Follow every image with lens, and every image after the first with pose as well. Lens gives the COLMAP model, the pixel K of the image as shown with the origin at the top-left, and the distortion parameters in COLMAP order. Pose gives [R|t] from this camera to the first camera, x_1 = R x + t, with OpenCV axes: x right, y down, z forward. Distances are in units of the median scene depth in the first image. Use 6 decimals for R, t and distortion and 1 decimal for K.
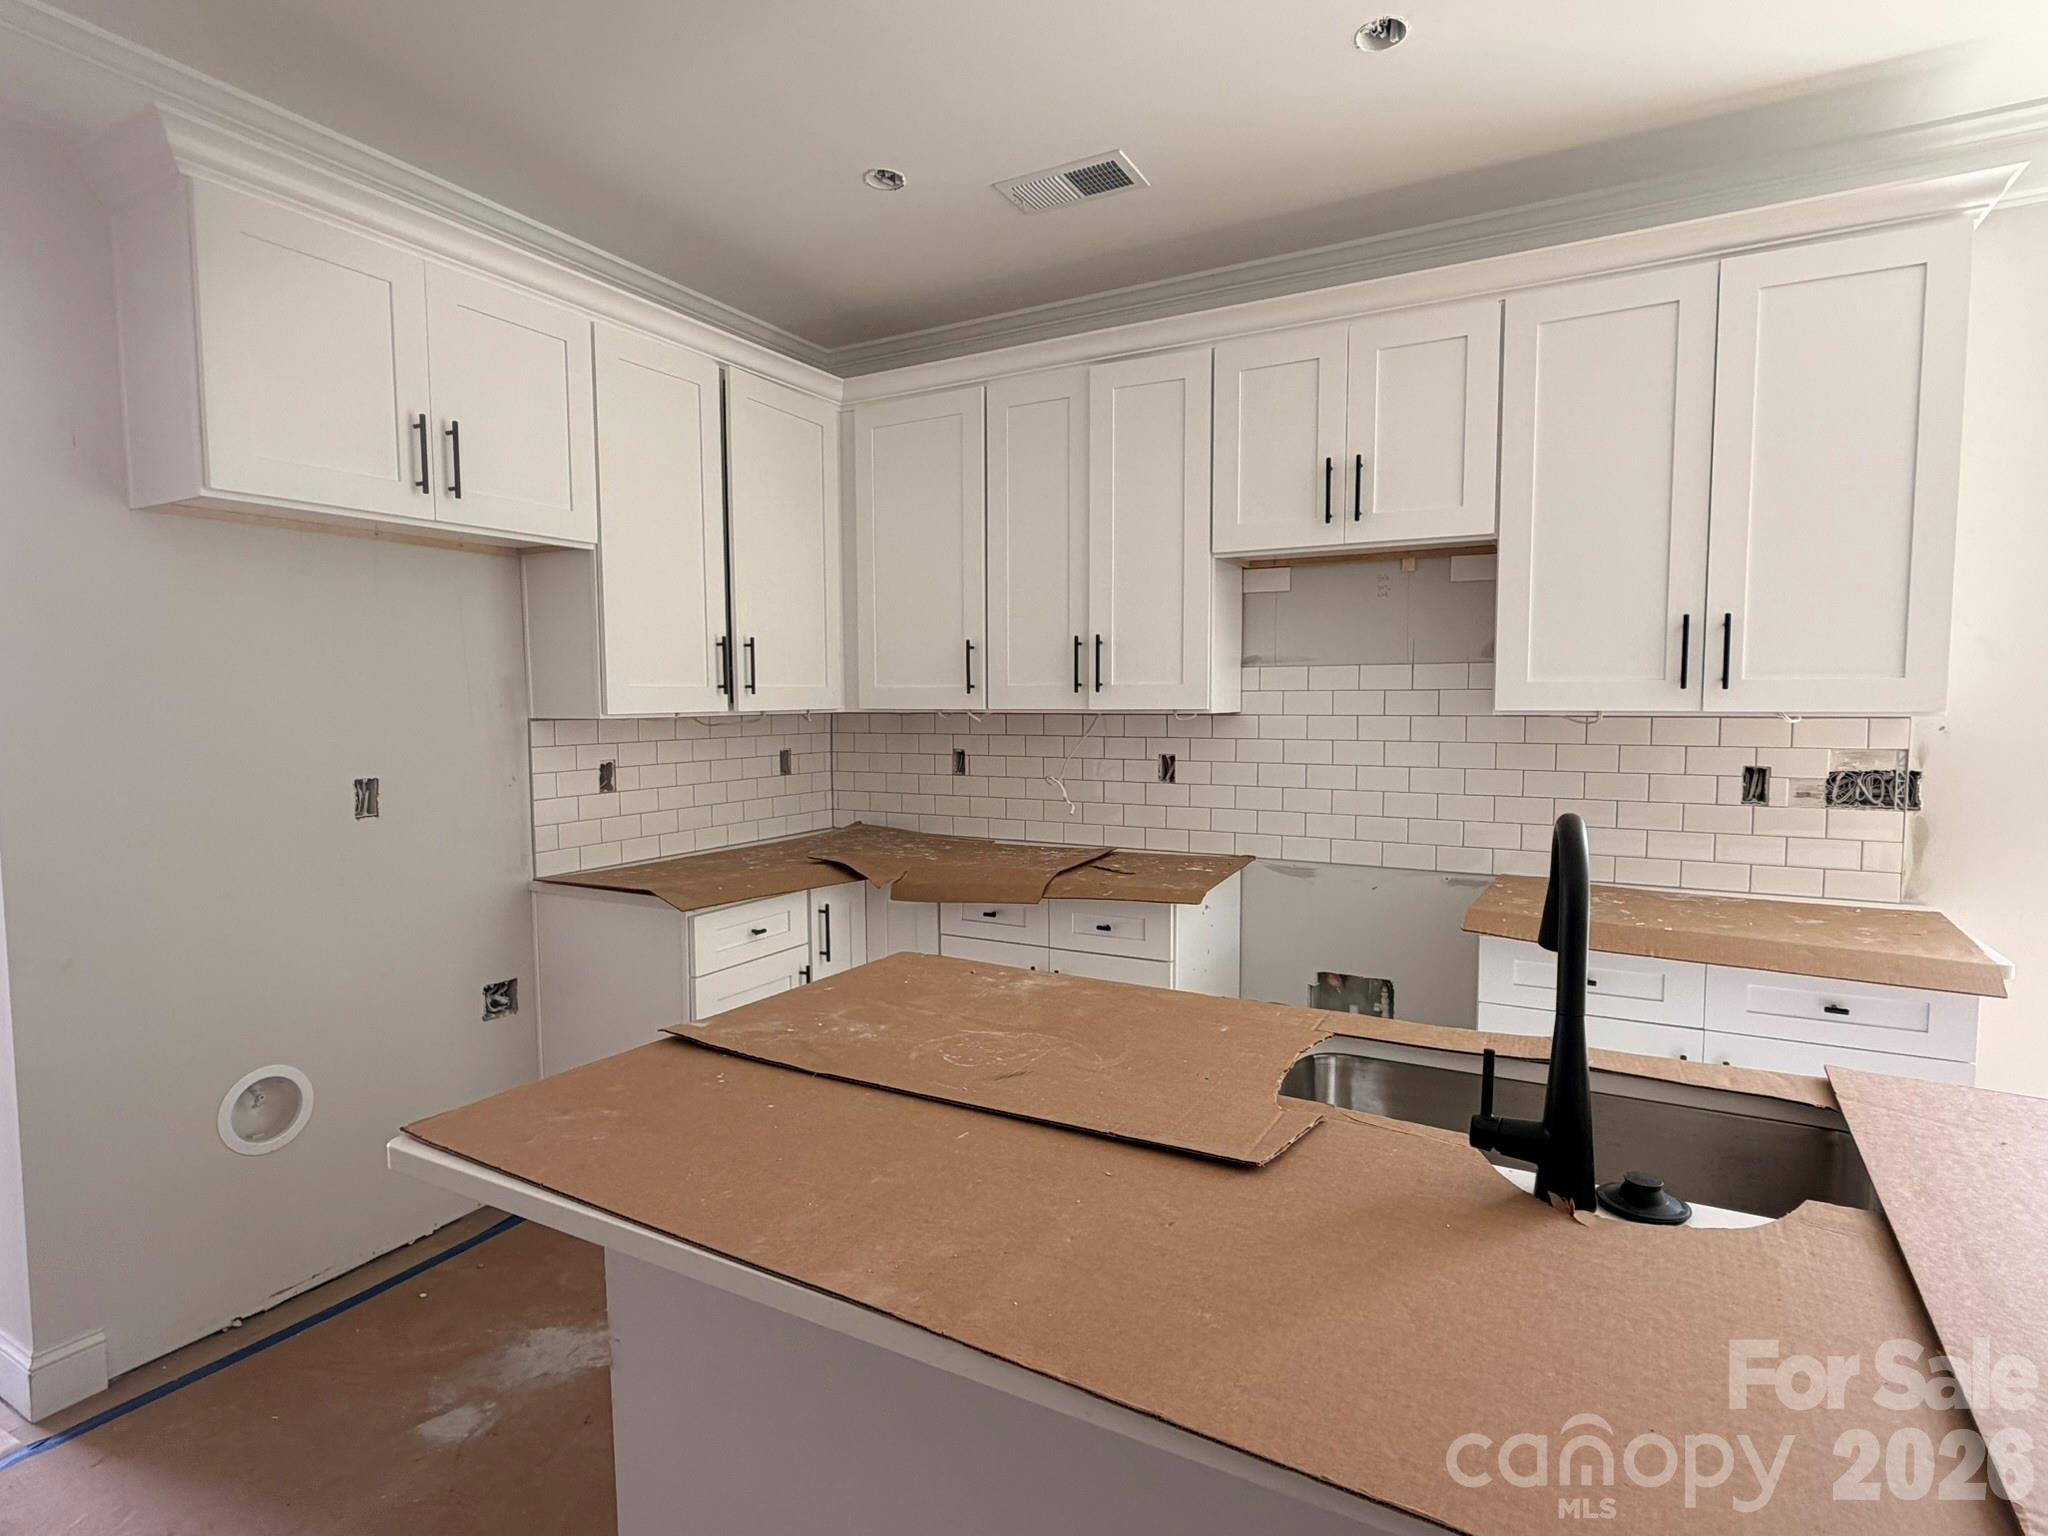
lens RADIAL K [[1065.5, 0, 1024.0], [0, 1065.5, 768.0], [0, 0, 1]] dist [0.000024, 0.000043]
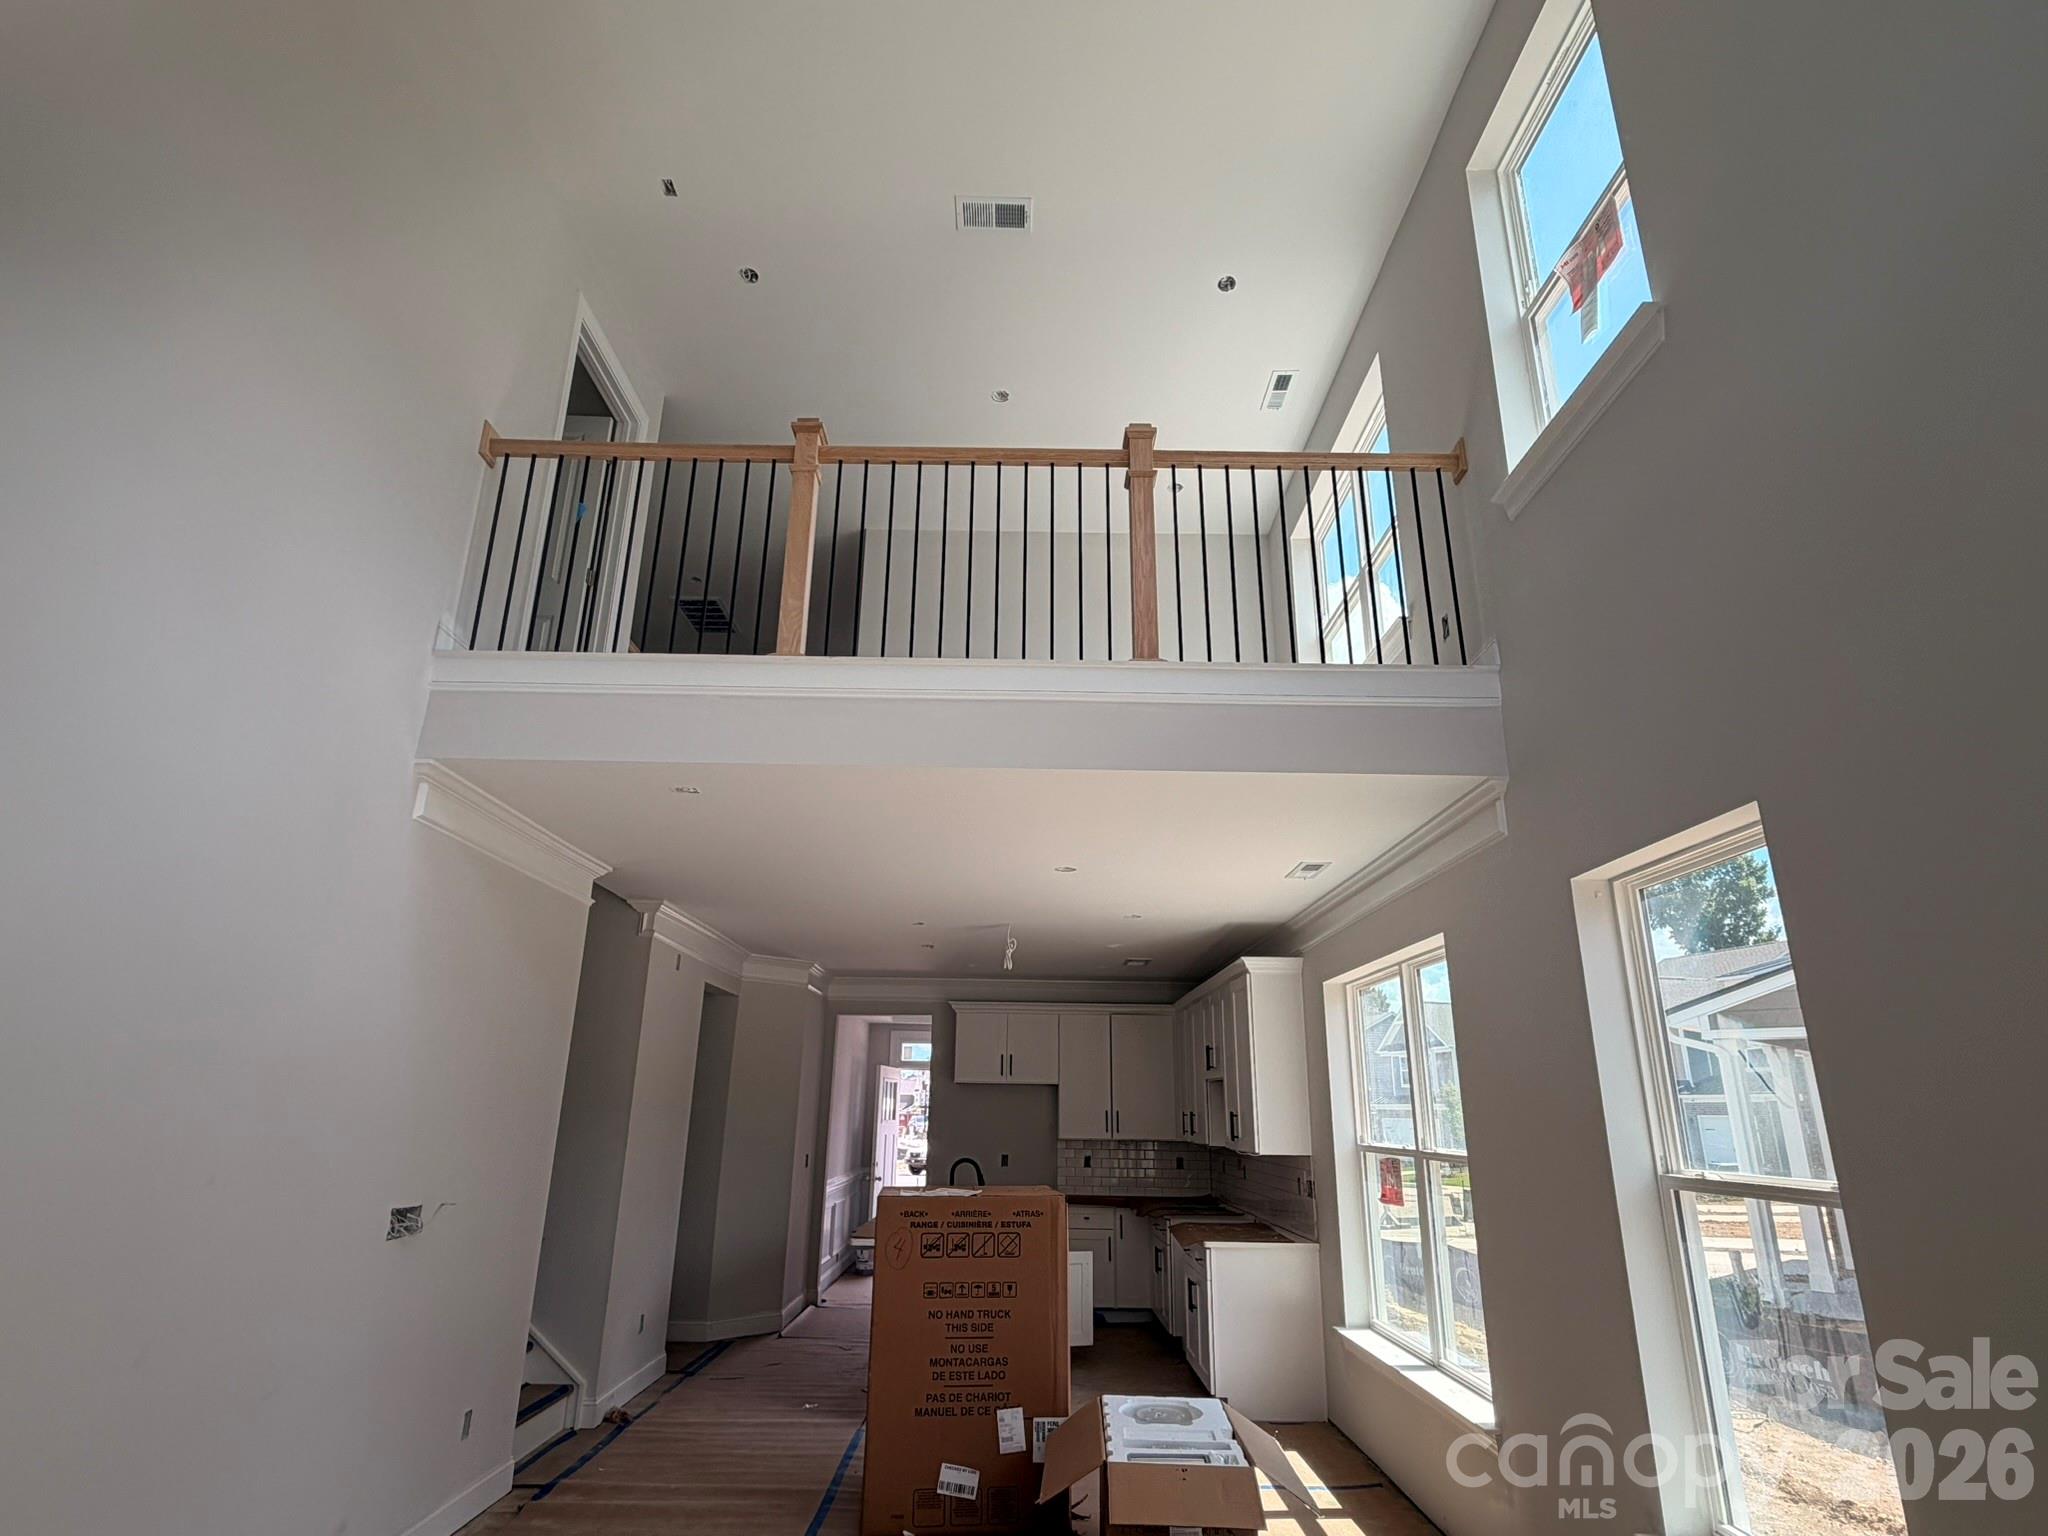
lens RADIAL K [[1065.5, 0, 1024.0], [0, 1065.5, 768.0], [0, 0, 1]] dist [0.000024, 0.000043]
pose [[0.492396, -0.261746, -0.830082, 2.274182], [-0.074208, 0.937612, -0.339672, 0.001884], [0.867202, 0.228852, 0.442252, -0.688515]]
